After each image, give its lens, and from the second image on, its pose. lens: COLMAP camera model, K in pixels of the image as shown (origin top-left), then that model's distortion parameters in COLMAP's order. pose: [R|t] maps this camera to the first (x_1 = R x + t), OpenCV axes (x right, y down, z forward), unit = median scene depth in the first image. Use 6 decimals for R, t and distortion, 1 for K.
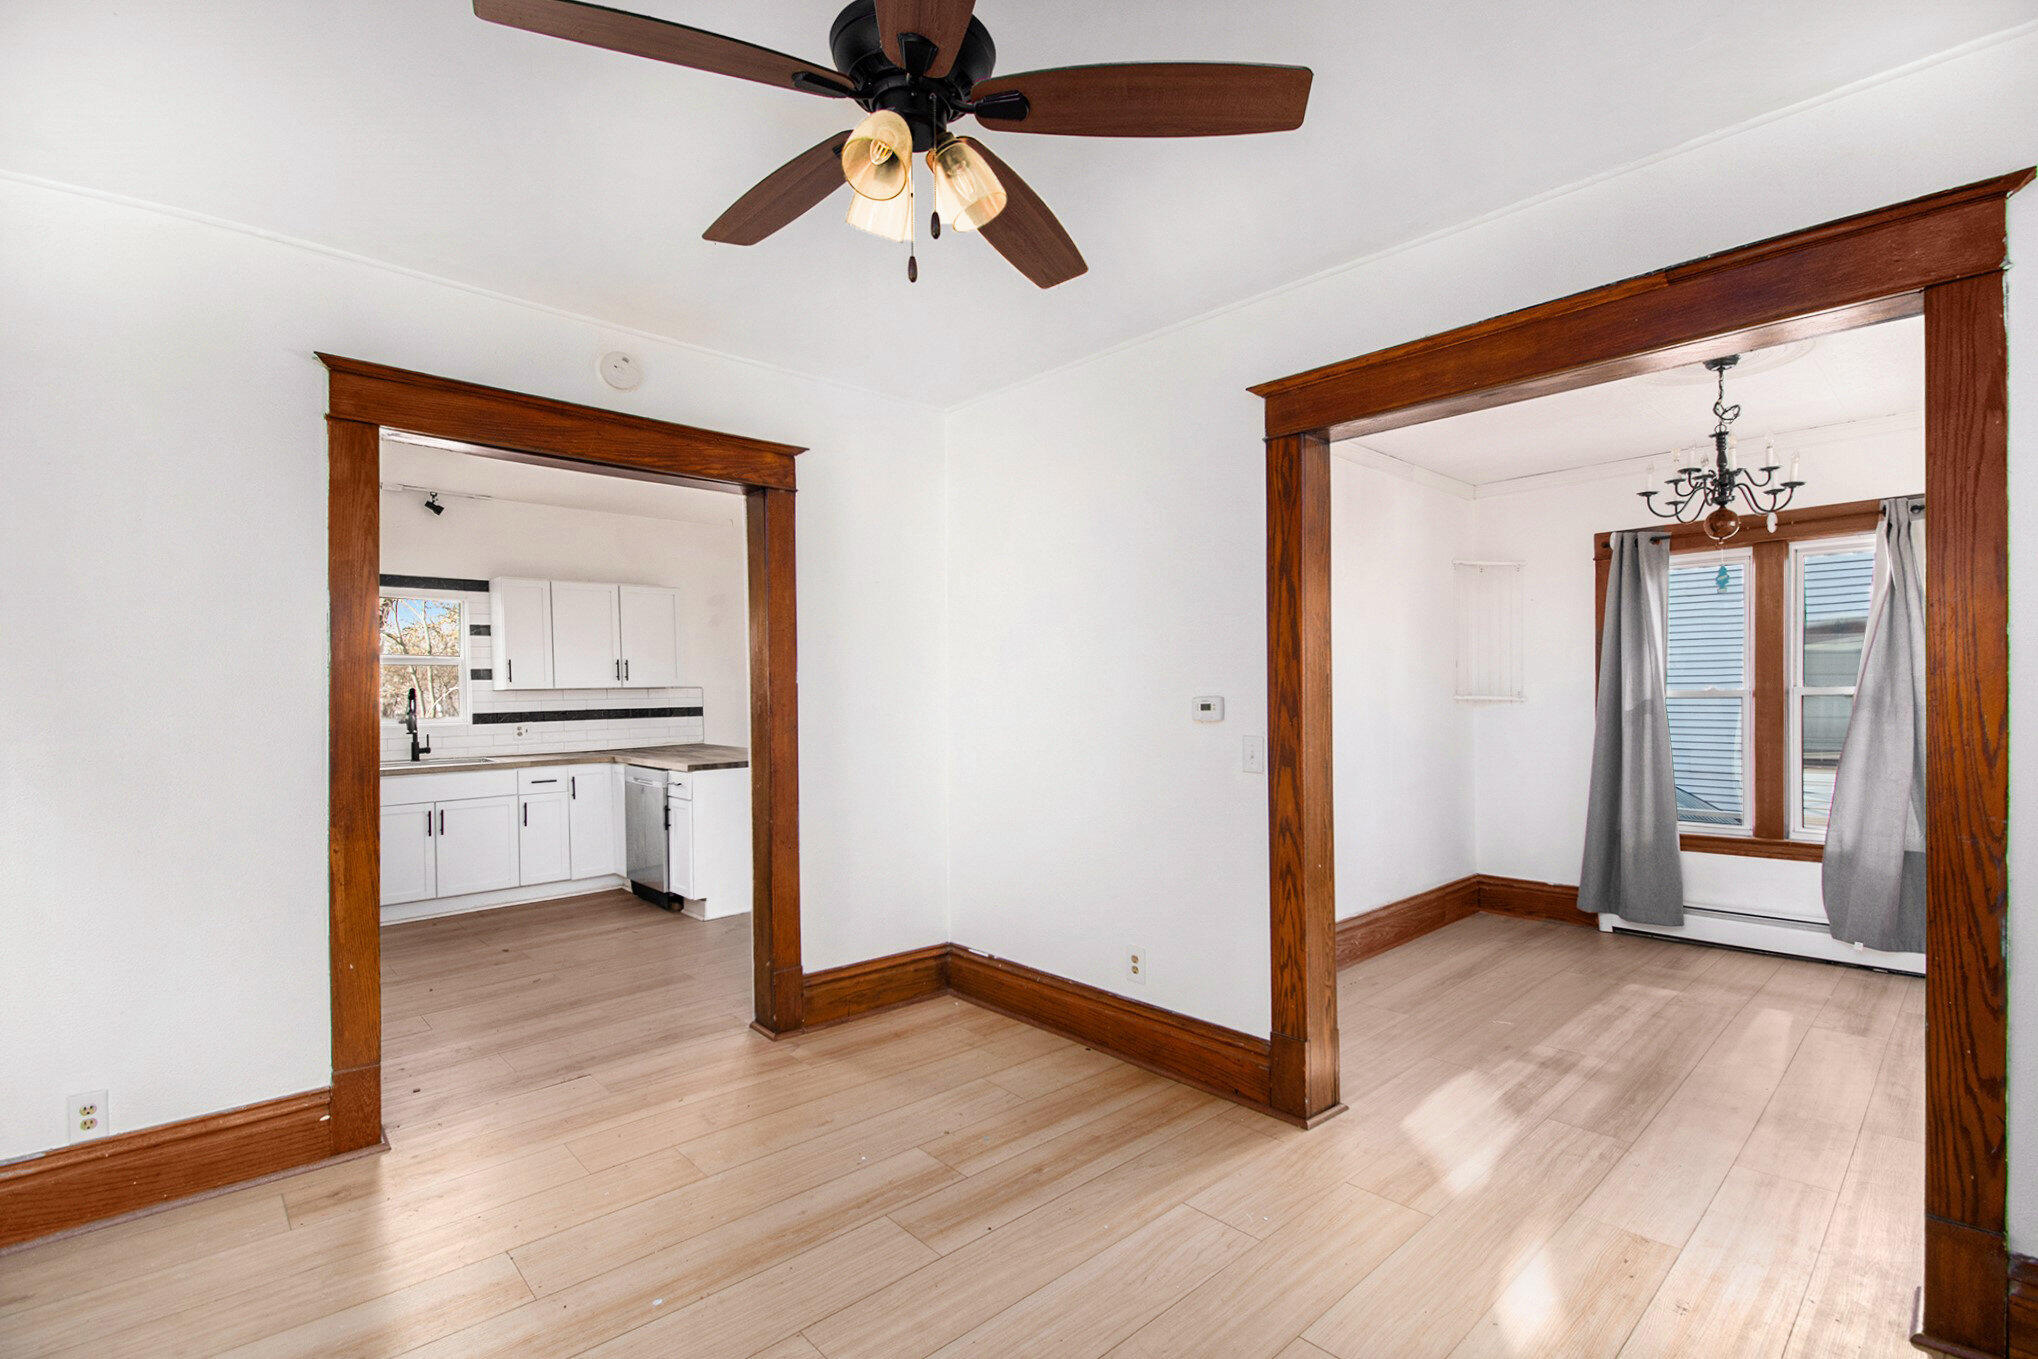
lens RADIAL K [[919.4, 0, 1000.9], [0, 919.4, 656.1], [0, 0, 1]] dist [0.013030, -0.020701]
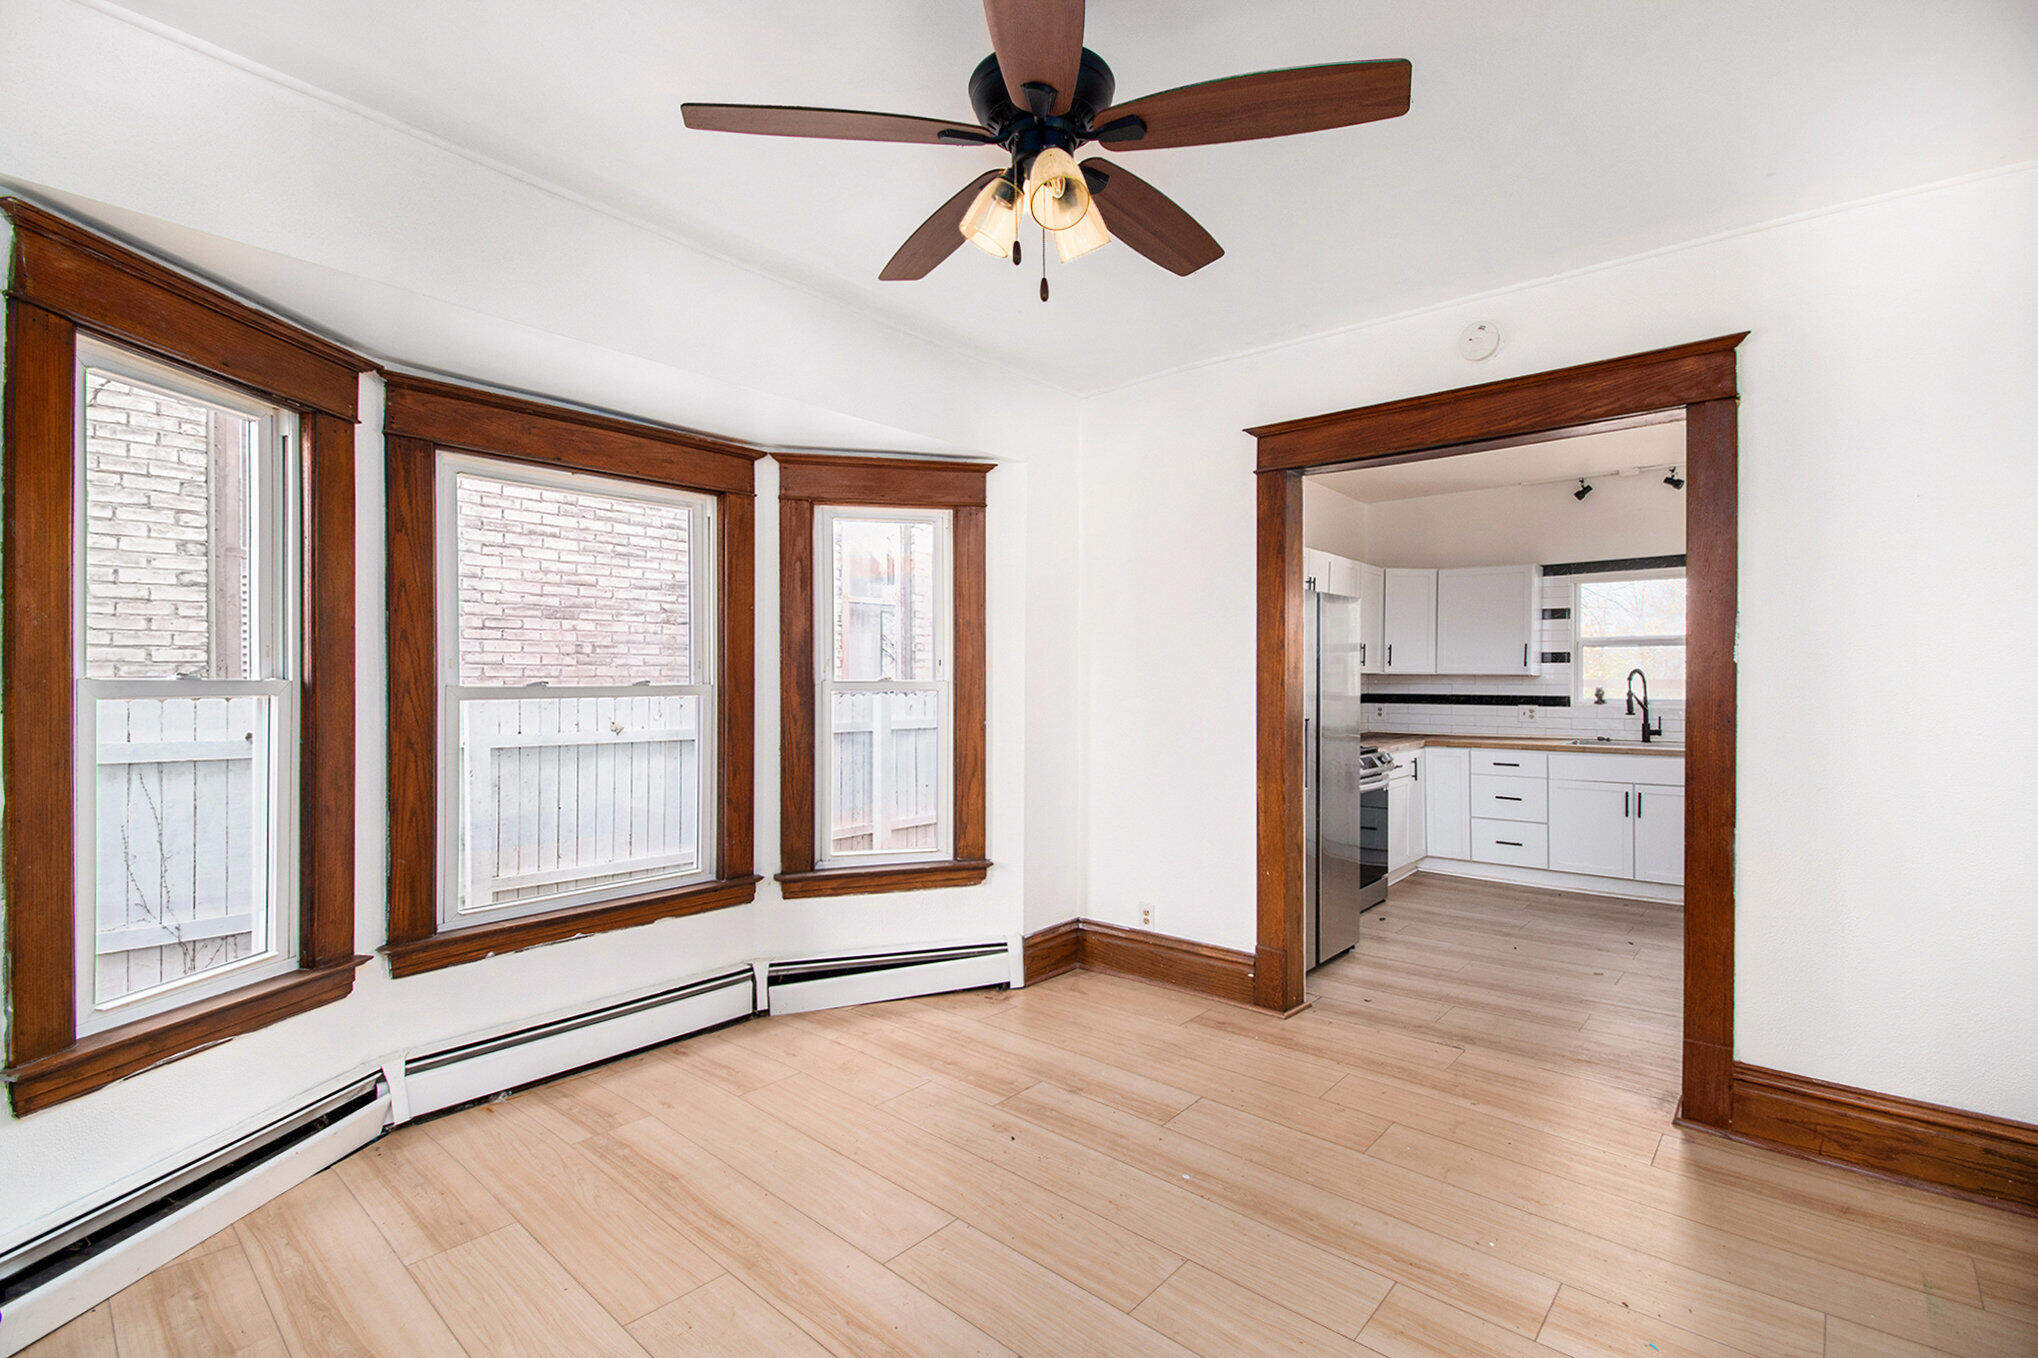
lens RADIAL K [[907.9, 0, 1043.3], [0, 907.9, 682.9], [0, 0, 1]] dist [0.000675, -0.015698]
pose [[0.114993, 0.014429, -0.993261, 0.271109], [0.035355, 0.999202, 0.018608, 0.007903], [0.992737, -0.037256, 0.114391, 0.242290]]
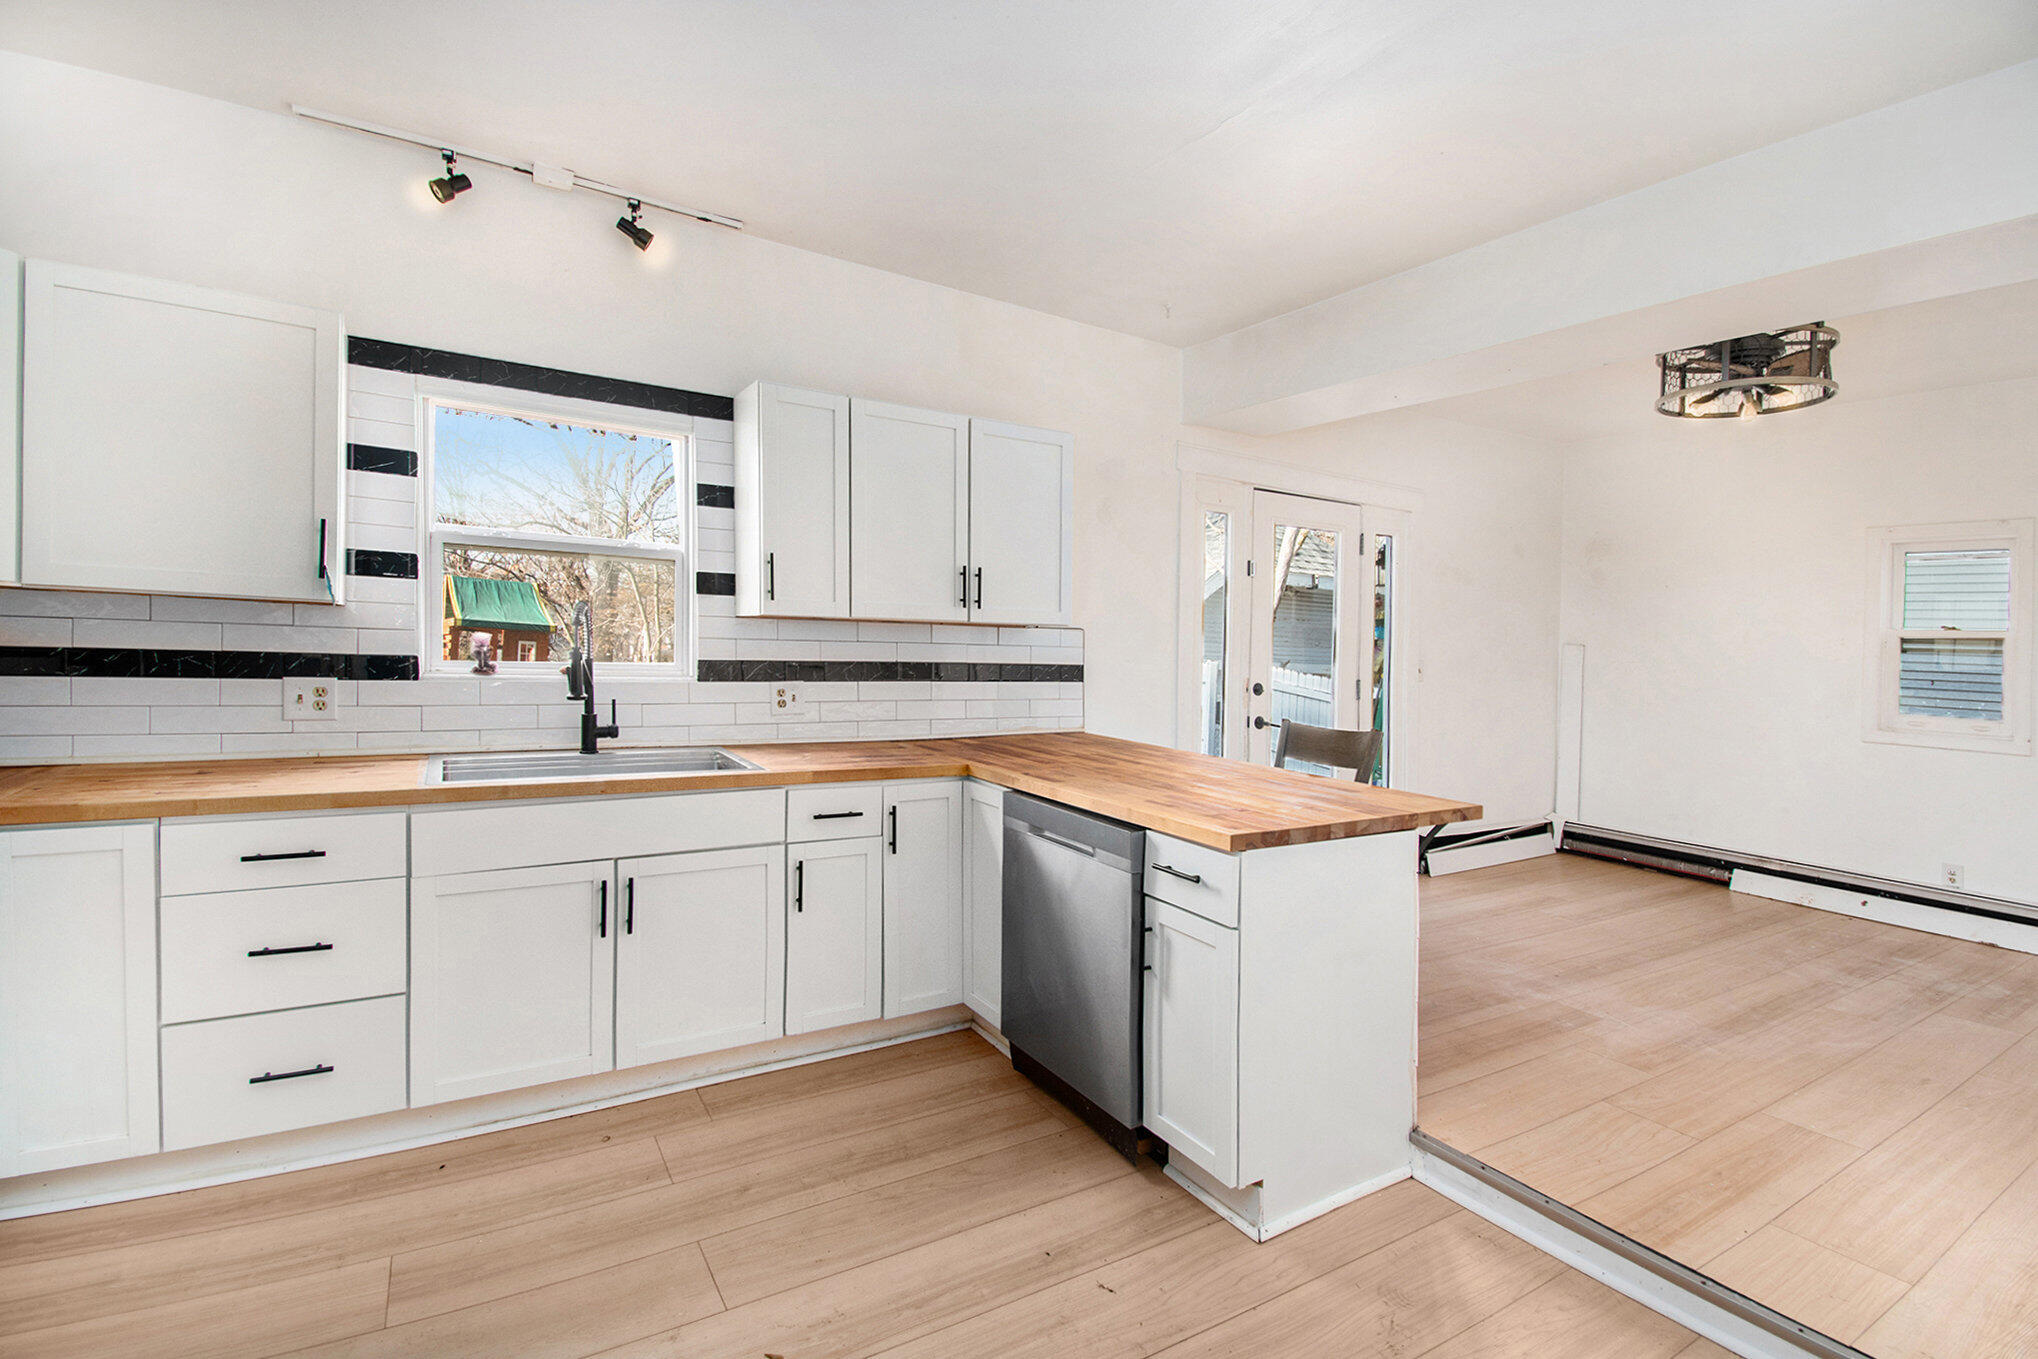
lens RADIAL K [[909.1, 0, 1017.6], [0, 909.1, 654.0], [0, 0, 1]] dist [-0.001780, -0.020046]
pose [[0.982215, 0.046114, -0.182007, -0.332209], [-0.037493, 0.998019, 0.050527, 0.029013], [0.183976, -0.042805, 0.981998, 0.580192]]
